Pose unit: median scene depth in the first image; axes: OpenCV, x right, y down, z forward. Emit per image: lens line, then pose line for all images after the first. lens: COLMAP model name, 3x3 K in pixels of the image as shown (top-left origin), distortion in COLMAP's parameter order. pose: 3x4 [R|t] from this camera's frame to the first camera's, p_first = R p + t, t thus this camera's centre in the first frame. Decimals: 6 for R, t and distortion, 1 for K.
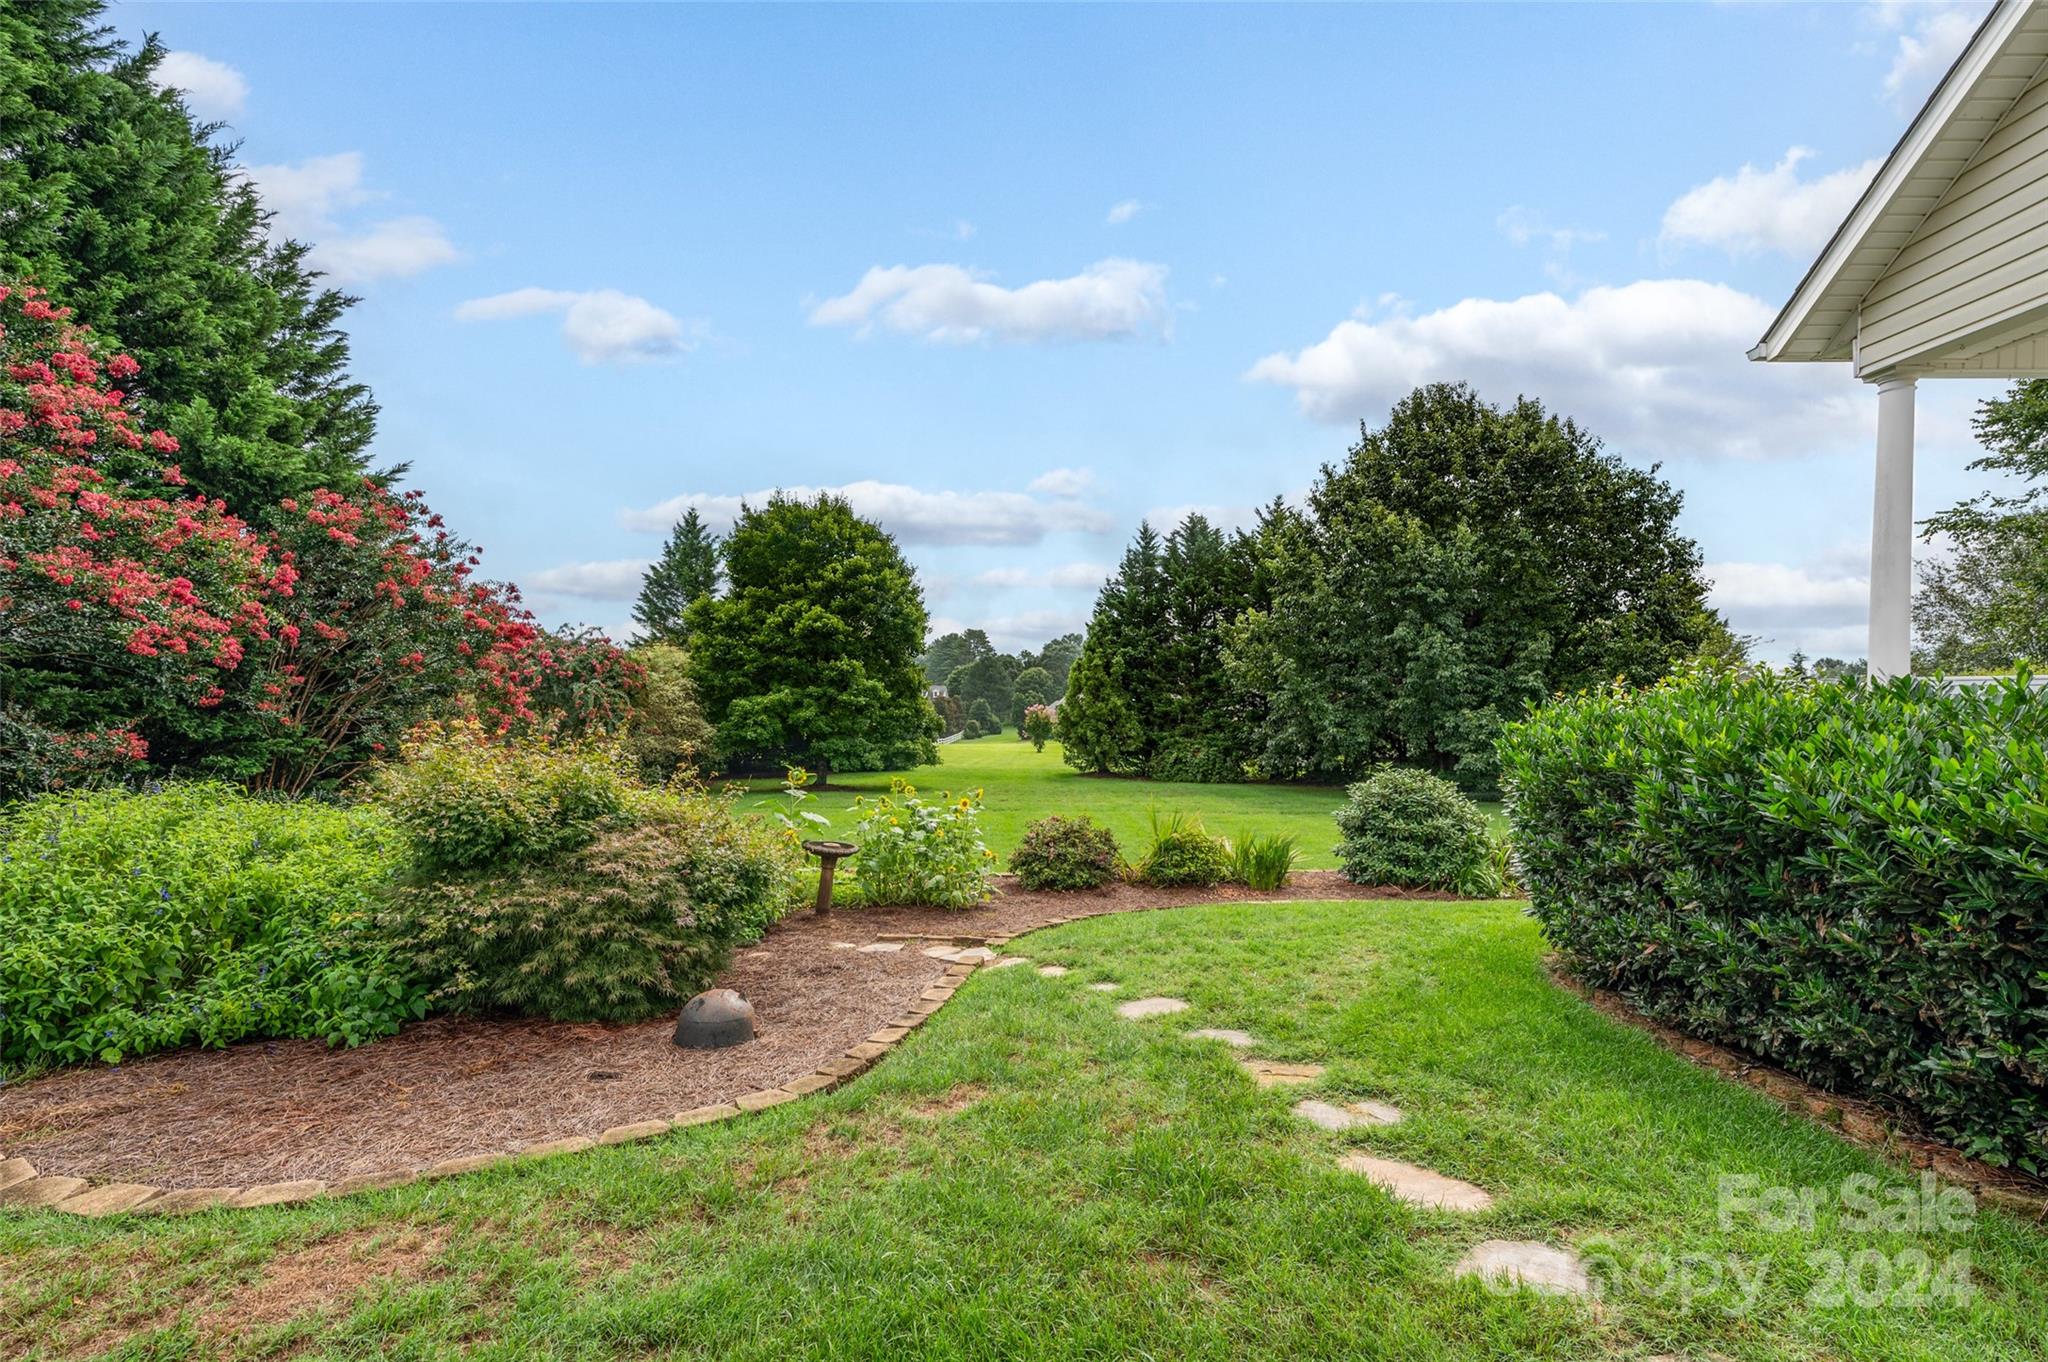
lens RADIAL K [[925.2, 0, 1024.0], [0, 925.2, 681.0], [0, 0, 1]] dist [0.001521, 0.000043]
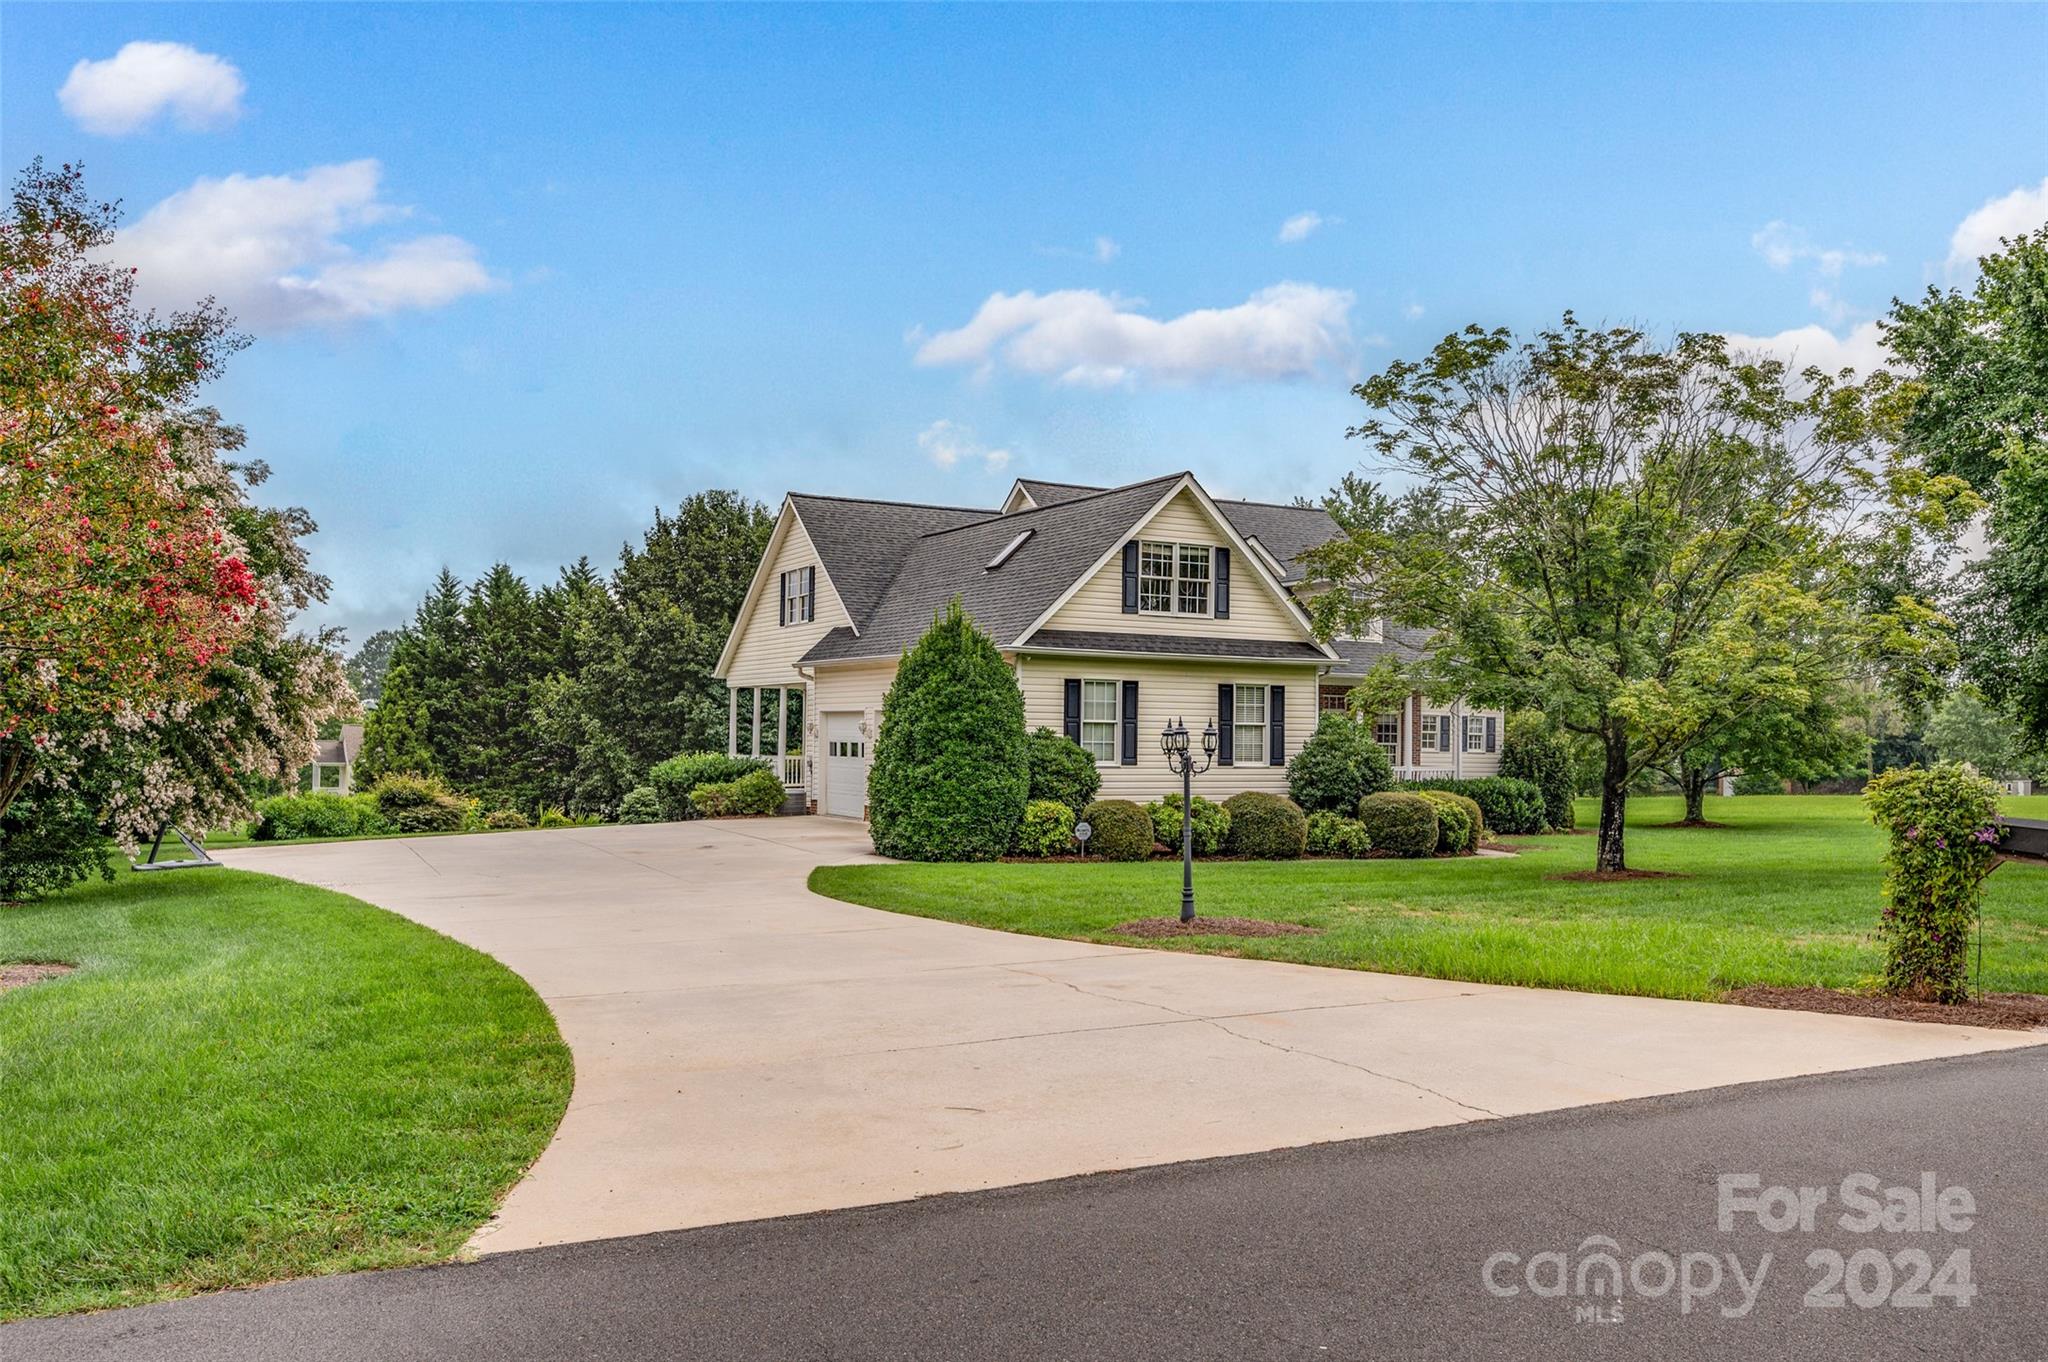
lens RADIAL K [[1611.0, 0, 1023.7], [0, 1611.0, 716.9], [0, 0, 1]] dist [-0.005280, -0.002515]
pose [[0.855532, -0.003715, 0.517736, -0.318341], [-0.000338, 0.999970, 0.007734, -0.041881], [-0.517749, -0.006791, 0.855505, -1.074495]]
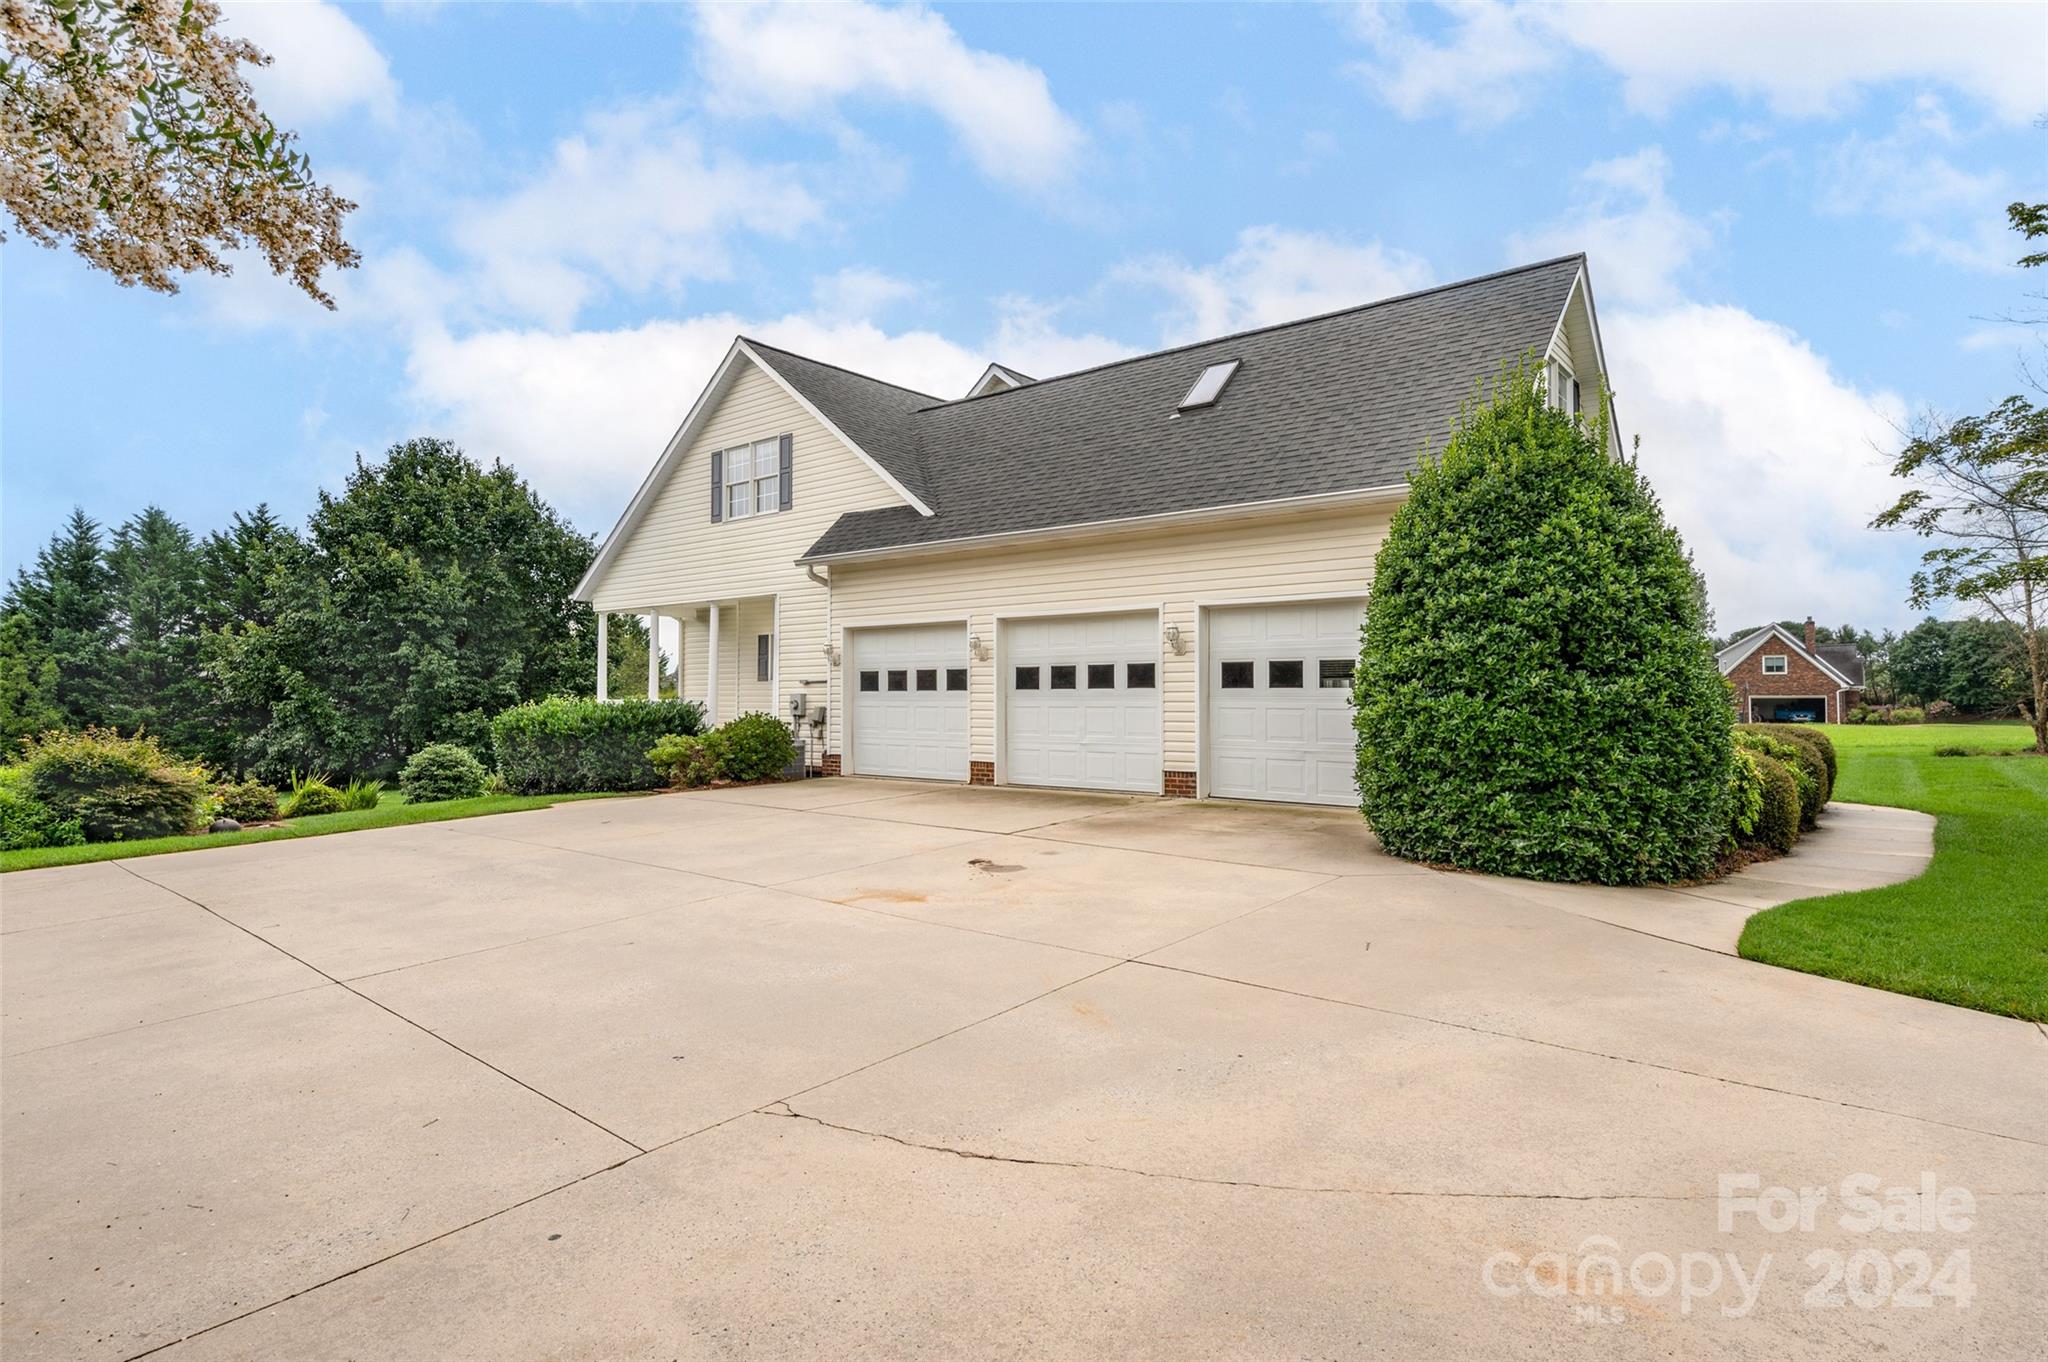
lens RADIAL K [[1096.2, 0, 989.5], [0, 1096.2, 679.8], [0, 0, 1]] dist [0.016555, 0.002285]
pose [[0.613433, -0.006590, 0.789720, -0.240072], [0.005242, 0.999977, 0.004273, -0.014817], [-0.789730, 0.001519, 0.613453, -0.449651]]
